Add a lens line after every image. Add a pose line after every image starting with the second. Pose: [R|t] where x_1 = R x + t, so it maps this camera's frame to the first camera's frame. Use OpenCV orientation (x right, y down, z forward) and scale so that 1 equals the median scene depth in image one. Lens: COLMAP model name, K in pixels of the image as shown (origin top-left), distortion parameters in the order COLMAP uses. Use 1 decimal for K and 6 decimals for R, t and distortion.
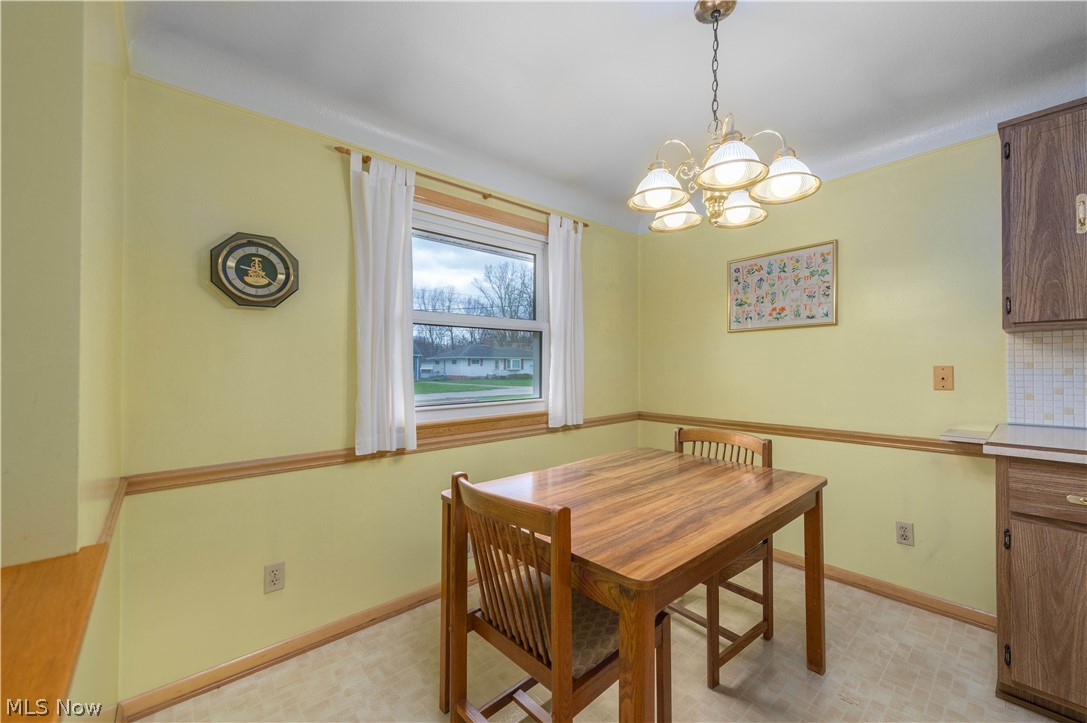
lens RADIAL K [[427.5, 0, 558.8], [0, 427.5, 363.9], [0, 0, 1]] dist [0.003579, -0.000042]
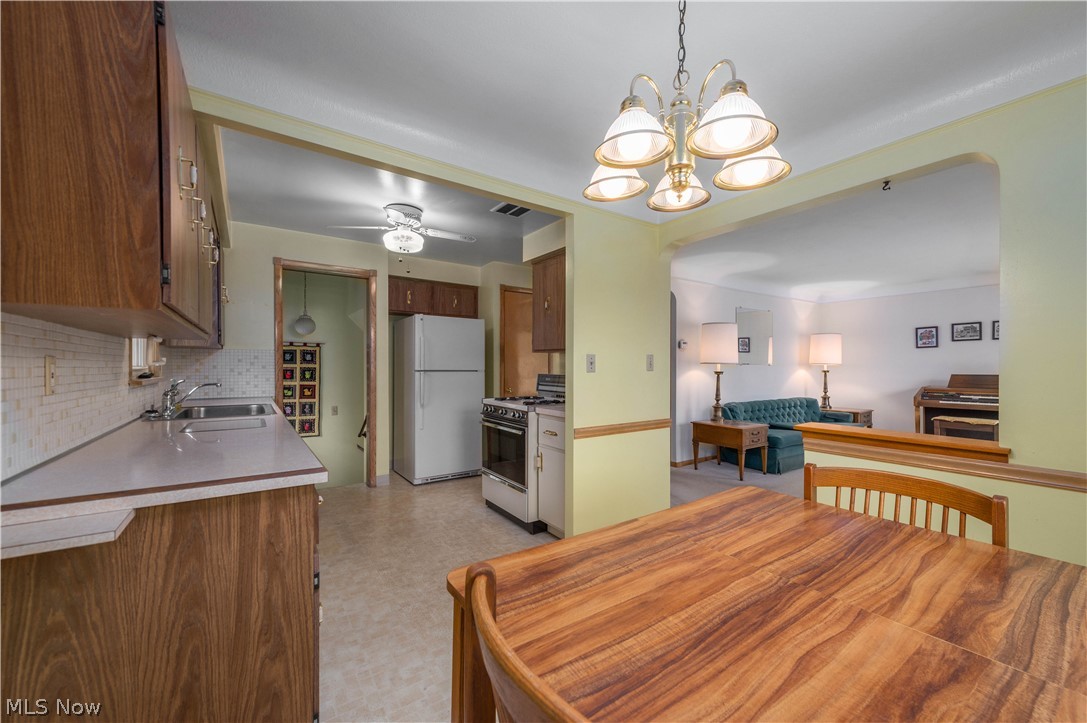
lens RADIAL K [[427.5, 0, 558.8], [0, 427.5, 363.9], [0, 0, 1]] dist [0.003579, -0.000042]
pose [[-0.993788, 0.006226, 0.111115, 0.452421], [0.004972, 0.999921, -0.011554, 0.002484], [-0.111178, -0.010930, -0.993740, 1.664973]]
